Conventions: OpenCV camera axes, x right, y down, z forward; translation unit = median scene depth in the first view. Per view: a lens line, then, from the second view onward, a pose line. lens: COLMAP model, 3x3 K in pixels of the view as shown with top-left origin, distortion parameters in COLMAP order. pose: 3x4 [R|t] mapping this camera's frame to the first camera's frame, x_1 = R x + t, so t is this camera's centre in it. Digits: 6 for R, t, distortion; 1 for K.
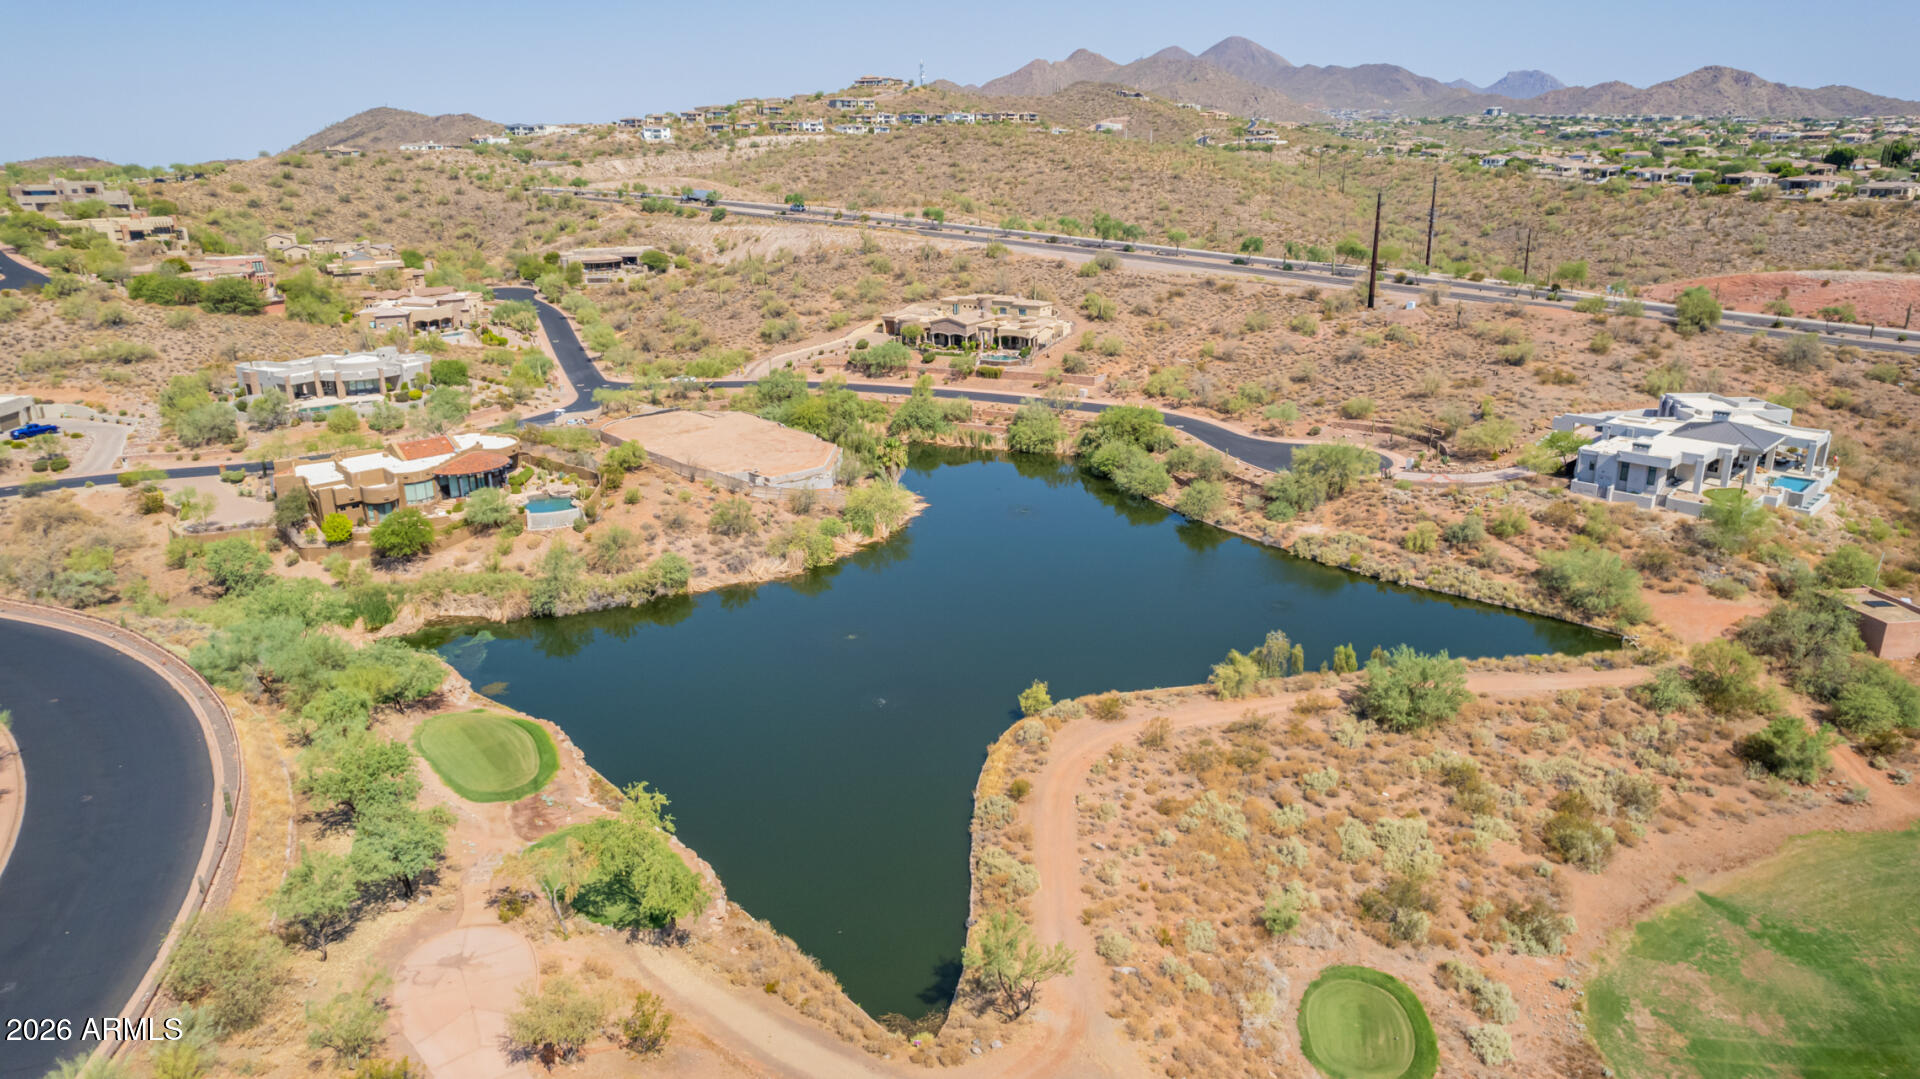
lens RADIAL K [[1228.9, 0, 961.2], [0, 1228.9, 544.7], [0, 0, 1]] dist [-0.076625, 0.070238]
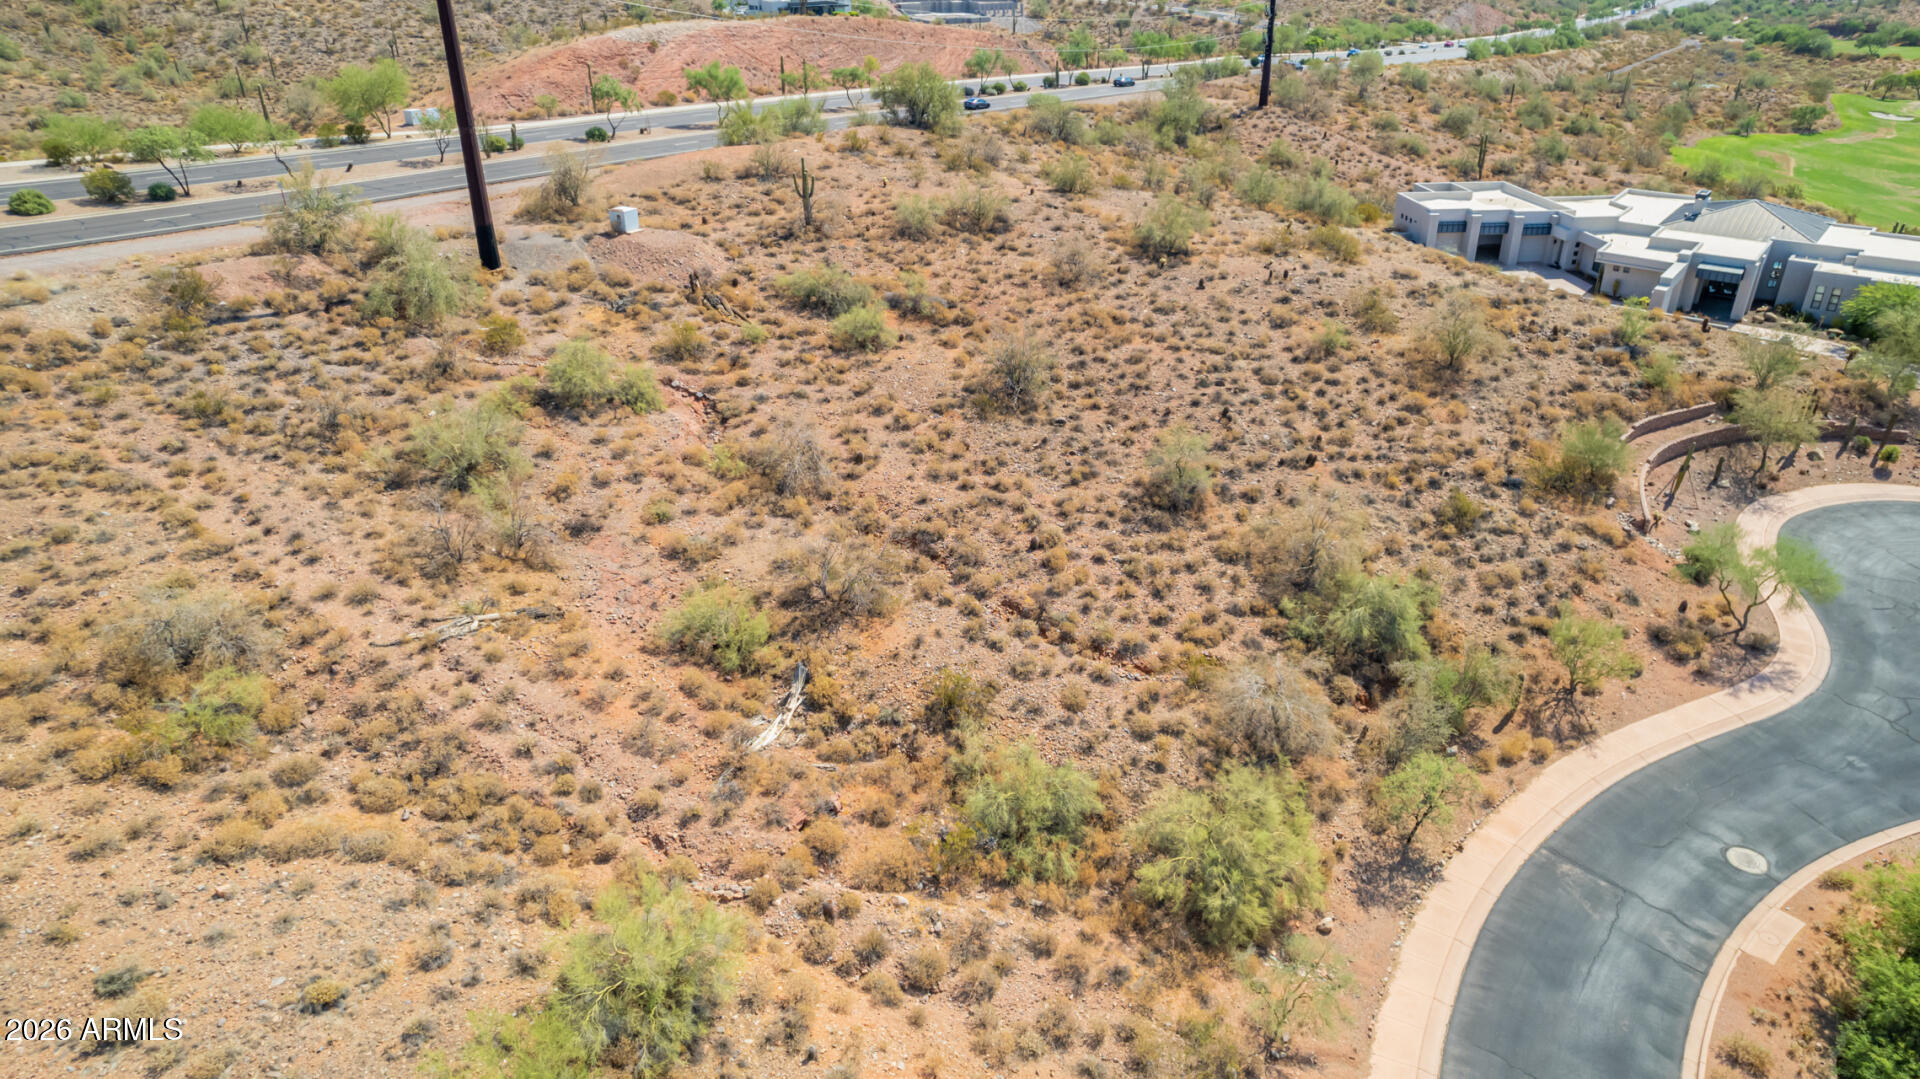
lens RADIAL K [[1228.9, 0, 961.2], [0, 1228.9, 544.7], [0, 0, 1]] dist [-0.076625, 0.070238]
pose [[-0.126076, -0.447373, 0.885416, 0.007816], [0.315262, 0.828199, 0.463353, -0.102802], [-0.940593, 0.337556, 0.036624, 0.384187]]
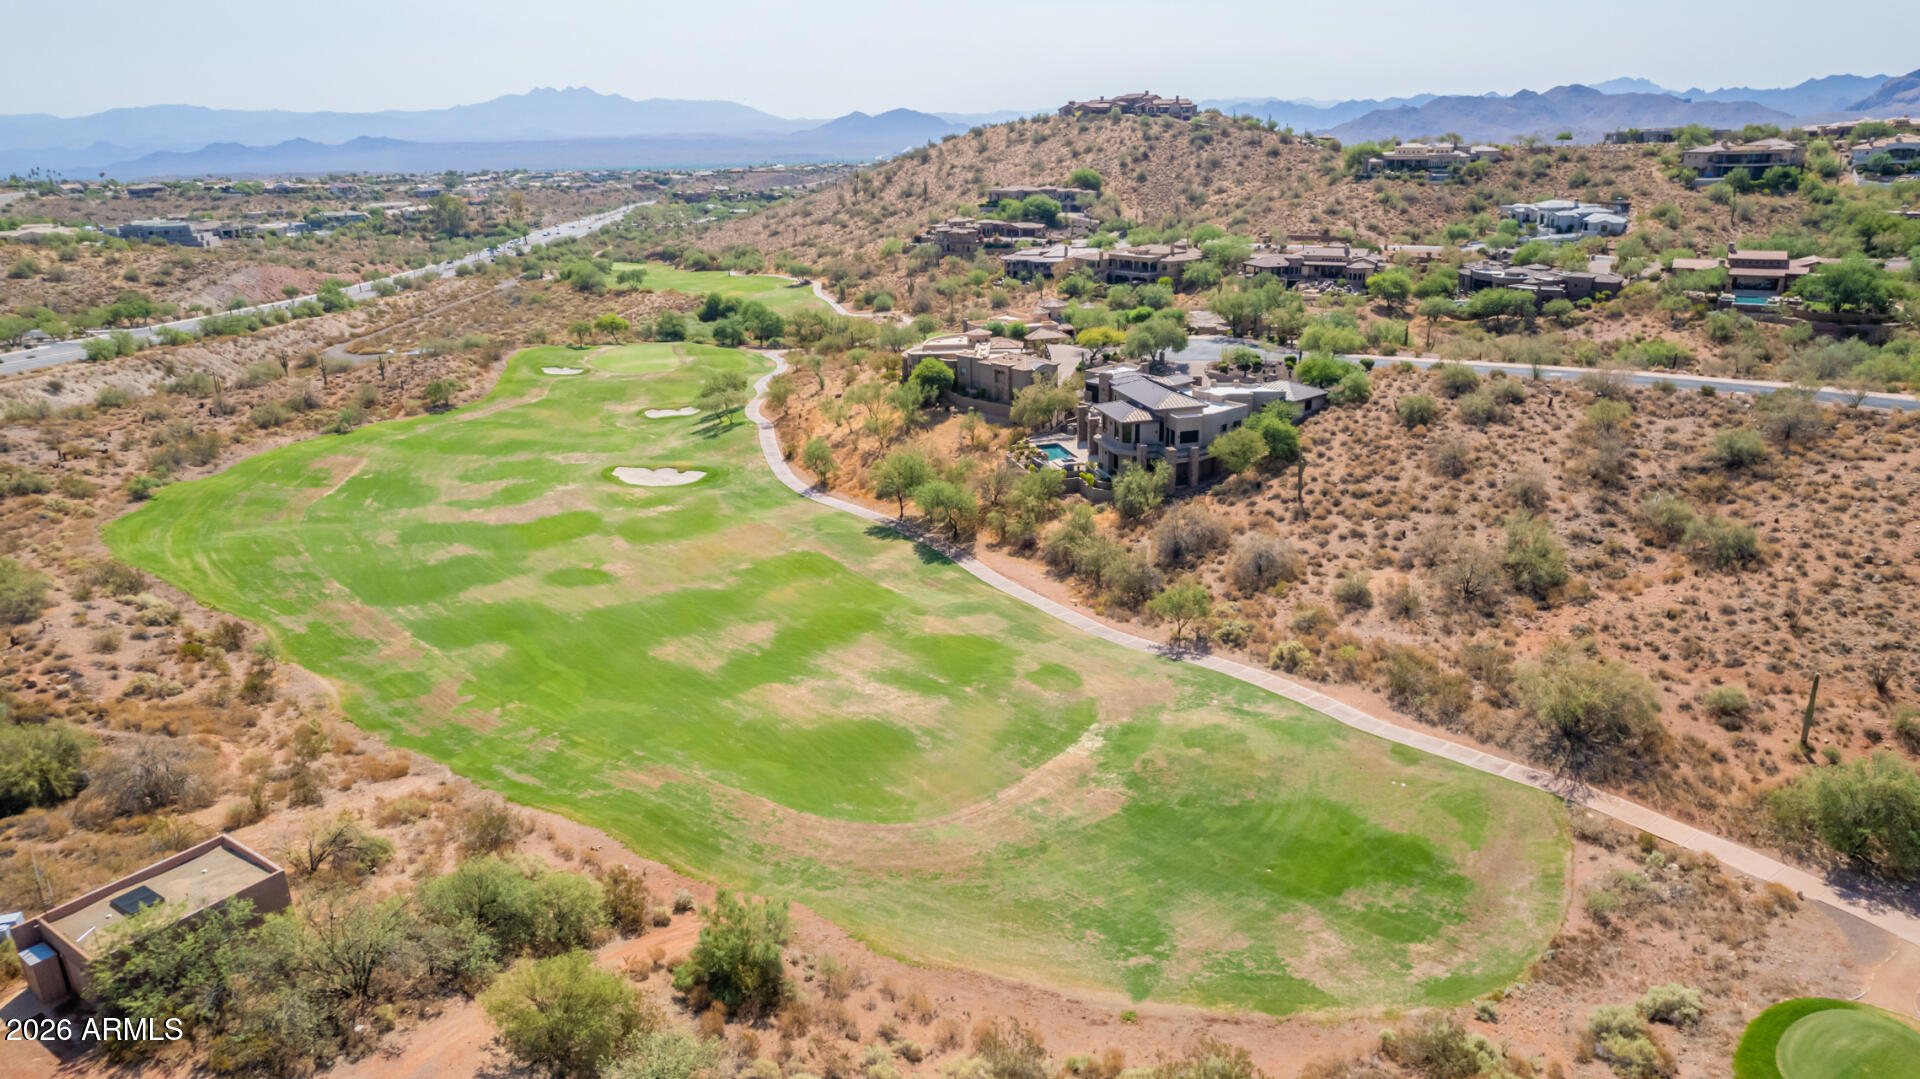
lens RADIAL K [[1228.9, 0, 961.2], [0, 1228.9, 544.7], [0, 0, 1]] dist [-0.076625, 0.070238]
pose [[-0.749061, -0.182149, 0.636969, 0.040853], [0.236404, 0.824676, 0.513831, -0.052234], [-0.618887, 0.535473, -0.574672, 0.201155]]
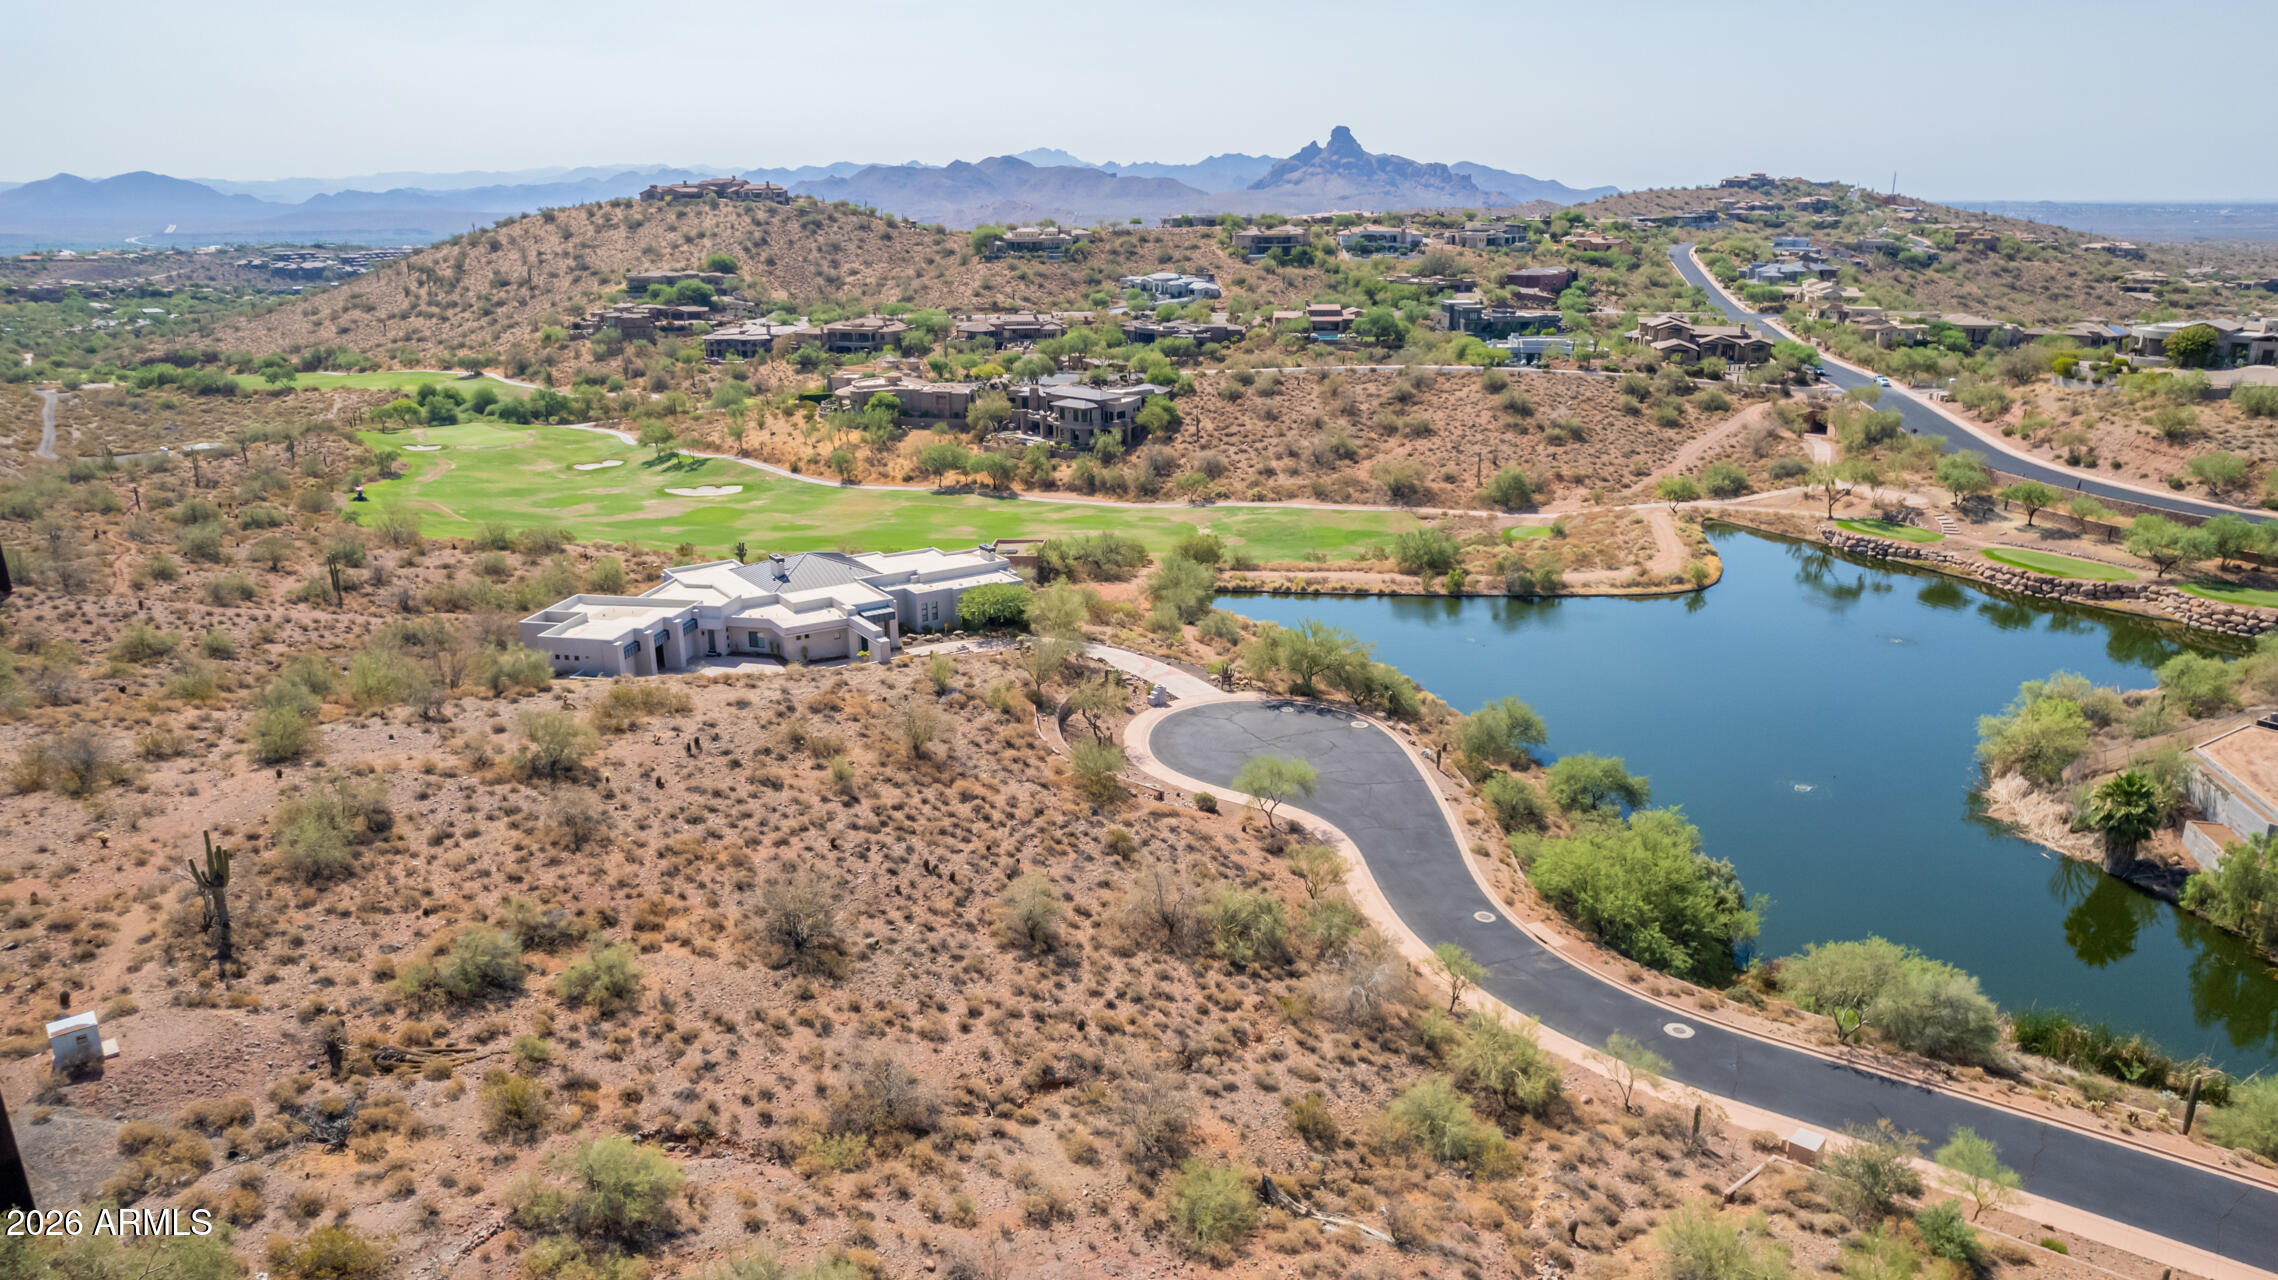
lens RADIAL K [[1458.0, 0, 1140.5], [0, 1458.0, 646.2], [0, 0, 1]] dist [-0.076625, 0.070238]
pose [[-0.982252, -0.035697, 0.184140, 0.070256], [0.077231, 0.817671, 0.570483, -0.149324], [-0.170930, 0.574579, -0.800401, 0.460710]]
